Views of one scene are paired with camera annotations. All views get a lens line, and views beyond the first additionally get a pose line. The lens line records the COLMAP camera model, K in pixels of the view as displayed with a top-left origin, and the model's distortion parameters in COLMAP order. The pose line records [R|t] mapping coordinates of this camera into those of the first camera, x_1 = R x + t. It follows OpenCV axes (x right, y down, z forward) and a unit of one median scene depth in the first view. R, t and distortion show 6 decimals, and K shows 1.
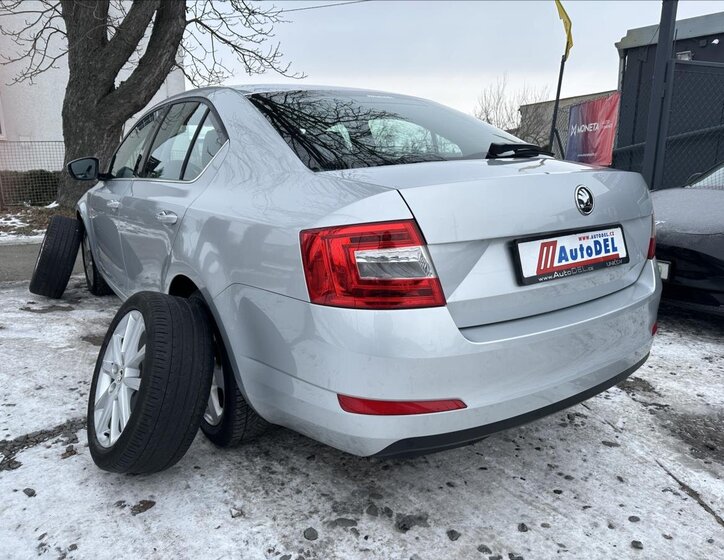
lens RADIAL K [[522.4, 0, 361.4], [0, 522.4, 262.9], [0, 0, 1]] dist [0.026121, -0.027913]
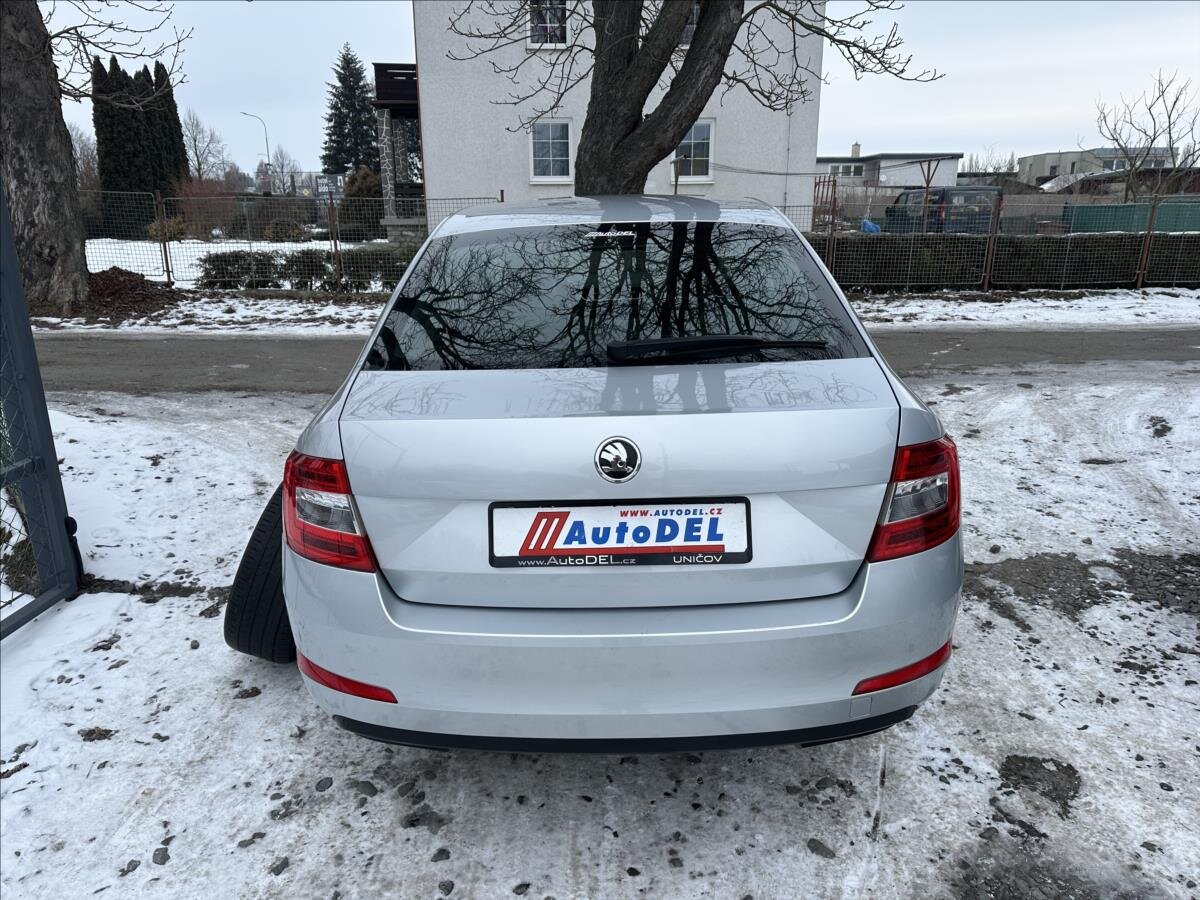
lens RADIAL K [[841.6, 0, 590.0], [0, 841.6, 400.2], [0, 0, 1]] dist [0.028165, -0.029701]
pose [[0.815850, 0.125409, -0.564502, 0.945056], [-0.096413, 0.992036, 0.081049, -0.264799], [0.570170, -0.011699, 0.821443, 0.098913]]
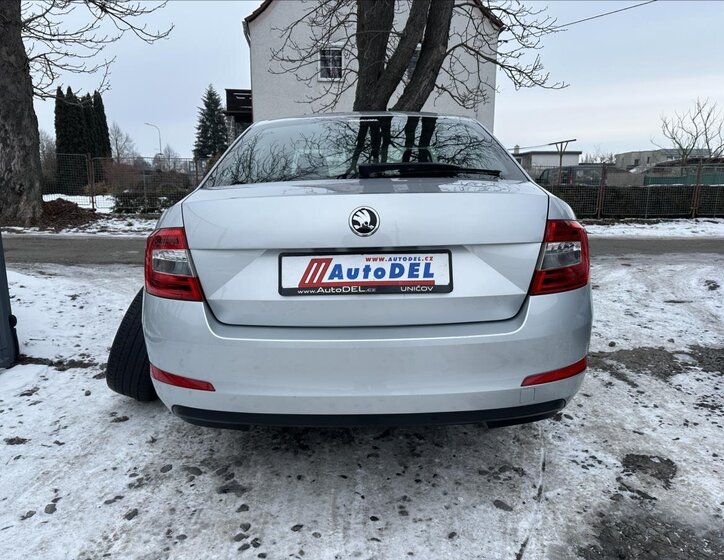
lens RADIAL K [[522.4, 0, 357.9], [0, 522.4, 249.8], [0, 0, 1]] dist [0.026121, -0.027913]
pose [[0.818139, 0.077050, -0.569836, 0.948608], [-0.103451, 0.994535, -0.014053, -0.047127], [0.565639, 0.070448, 0.821639, 0.161770]]
